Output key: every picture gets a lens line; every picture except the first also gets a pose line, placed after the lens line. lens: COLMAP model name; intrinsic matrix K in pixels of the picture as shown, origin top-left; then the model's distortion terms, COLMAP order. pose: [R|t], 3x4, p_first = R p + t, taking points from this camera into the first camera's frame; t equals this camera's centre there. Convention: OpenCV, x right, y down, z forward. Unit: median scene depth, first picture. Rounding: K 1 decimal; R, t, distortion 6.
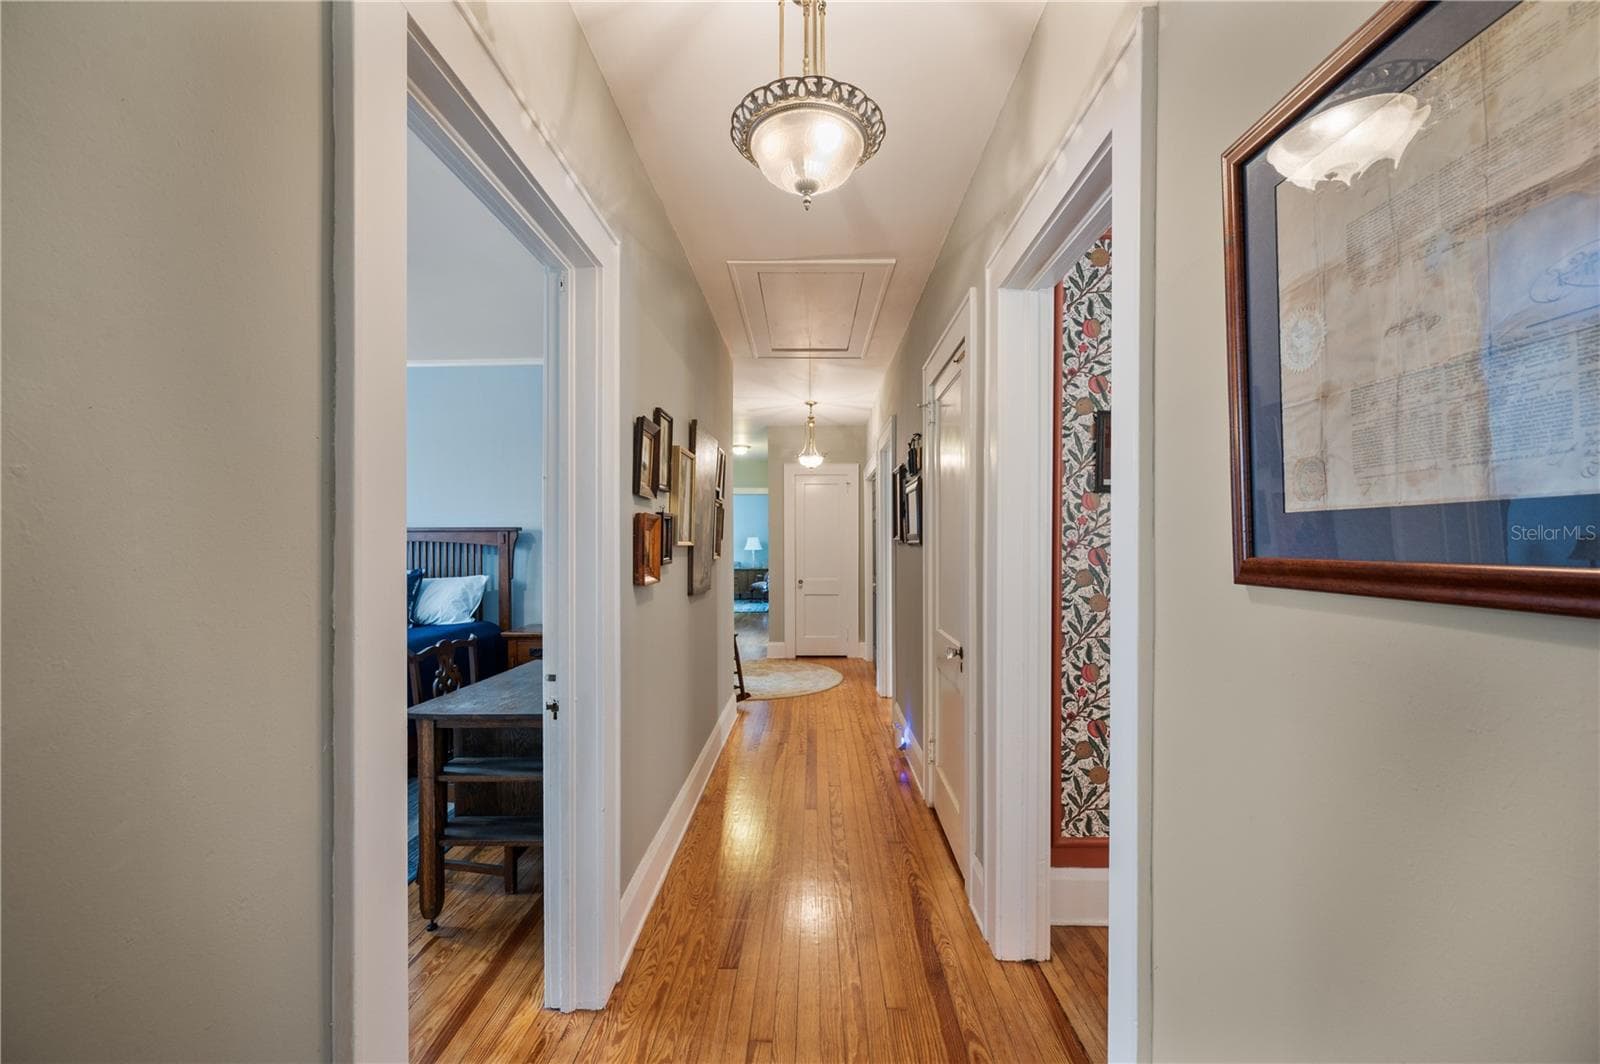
lens RADIAL K [[640.6, 0, 807.0], [0, 640.6, 555.4], [0, 0, 1]] dist [-0.021425, -0.000571]
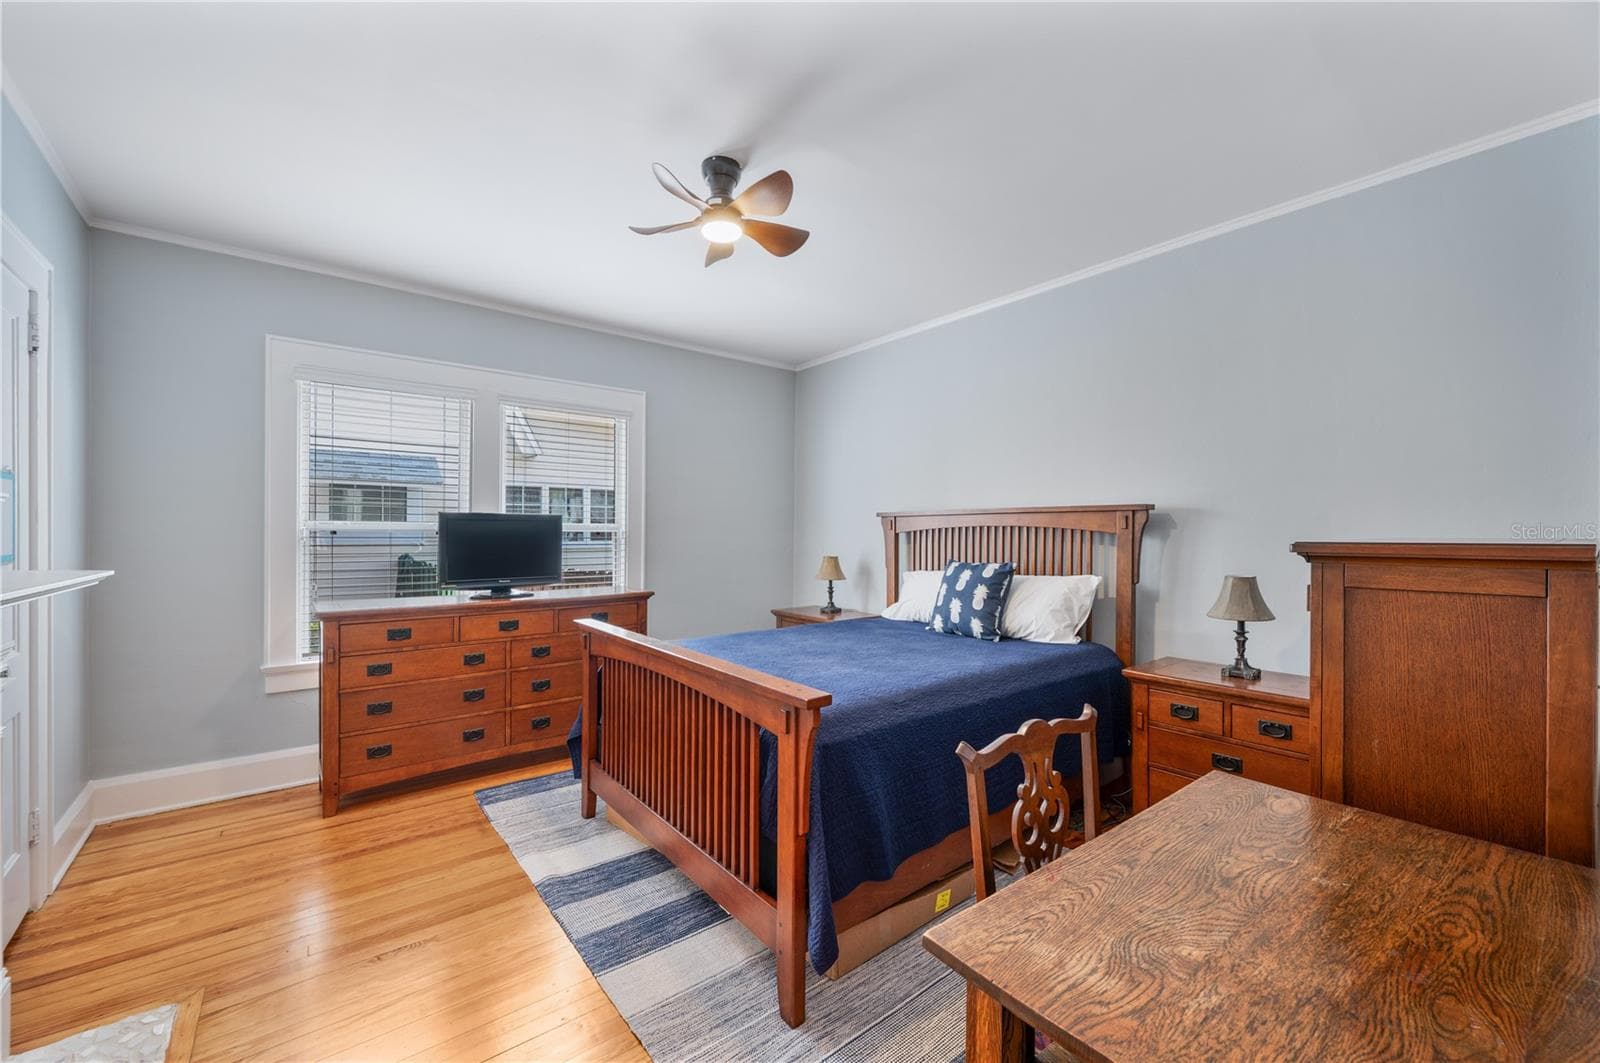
lens RADIAL K [[640.6, 0, 800.0], [0, 640.6, 535.7], [0, 0, 1]] dist [-0.021425, -0.000571]
pose [[0.636957, 0.011743, -0.770810, -0.185029], [-0.019134, 0.999817, -0.000579, -0.005202], [0.770662, 0.015117, 0.637065, 0.325604]]
